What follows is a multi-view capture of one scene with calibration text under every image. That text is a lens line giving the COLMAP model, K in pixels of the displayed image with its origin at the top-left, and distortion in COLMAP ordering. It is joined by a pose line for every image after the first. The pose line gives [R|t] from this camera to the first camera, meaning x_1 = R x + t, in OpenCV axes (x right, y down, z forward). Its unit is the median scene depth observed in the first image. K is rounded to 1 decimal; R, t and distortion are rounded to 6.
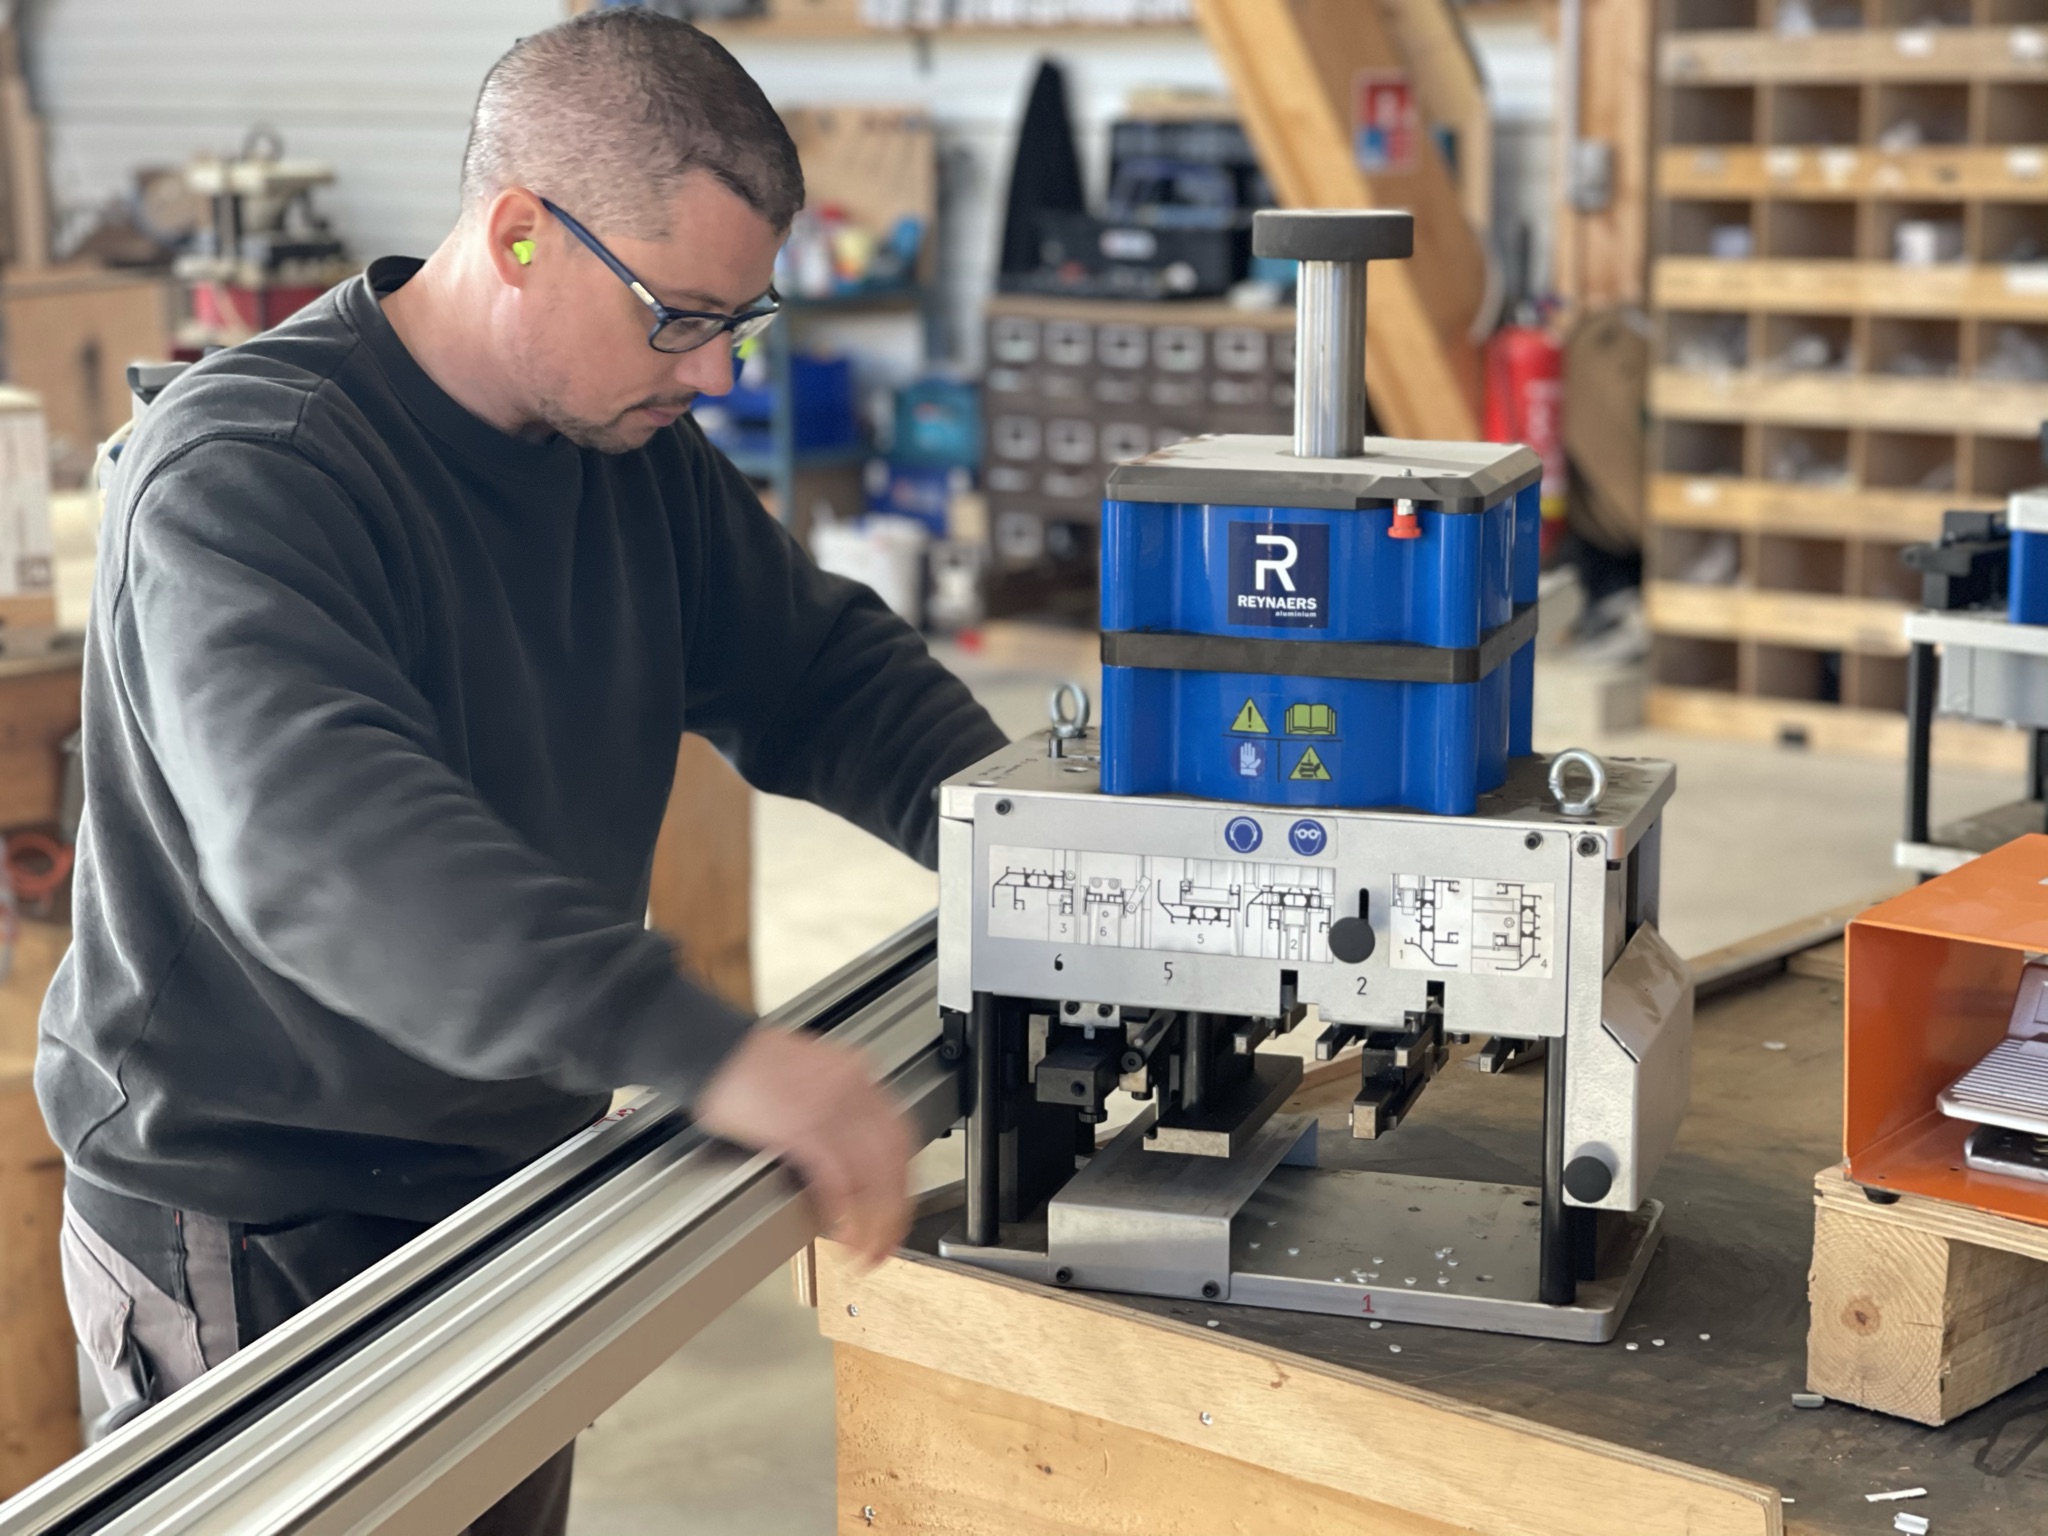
lens RADIAL K [[3930.9, 0, 1024.0], [0, 3930.9, 768.0], [0, 0, 1]] dist [0.180617, 0.103685]
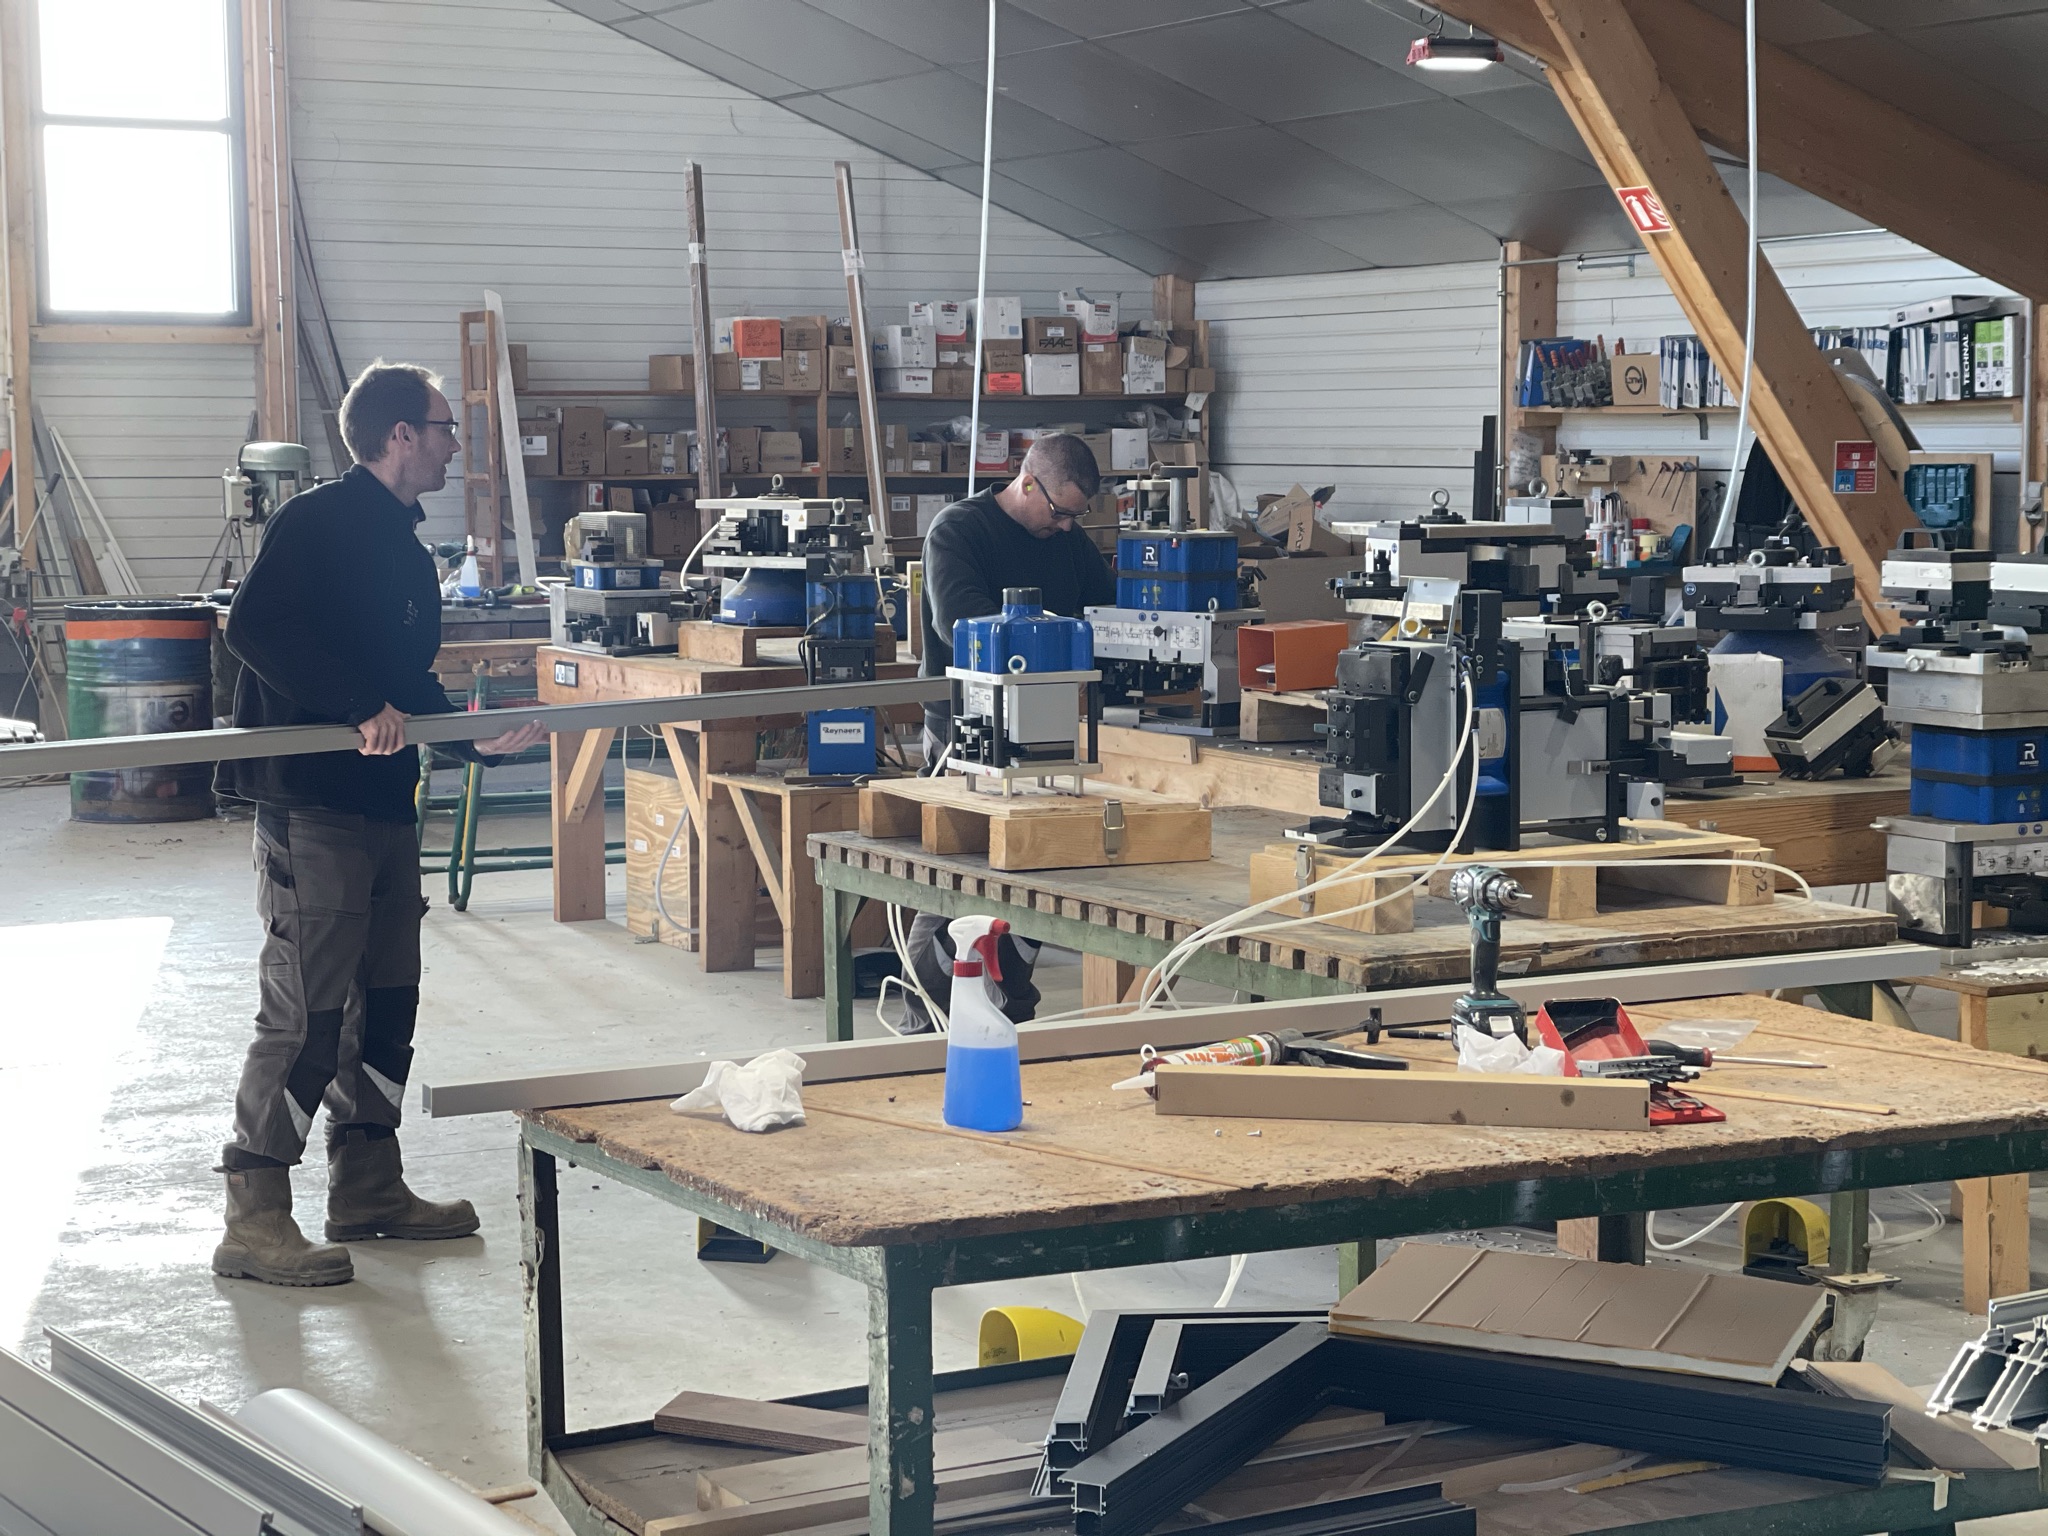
lens RADIAL K [[3930.9, 0, 1024.0], [0, 3930.9, 768.0], [0, 0, 1]] dist [0.180617, 0.103685]
pose [[0.940627, 0.041160, -0.336936, 1.376755], [-0.070648, 0.994623, -0.075725, 0.511187], [0.332007, 0.095033, 0.938477, -3.025452]]
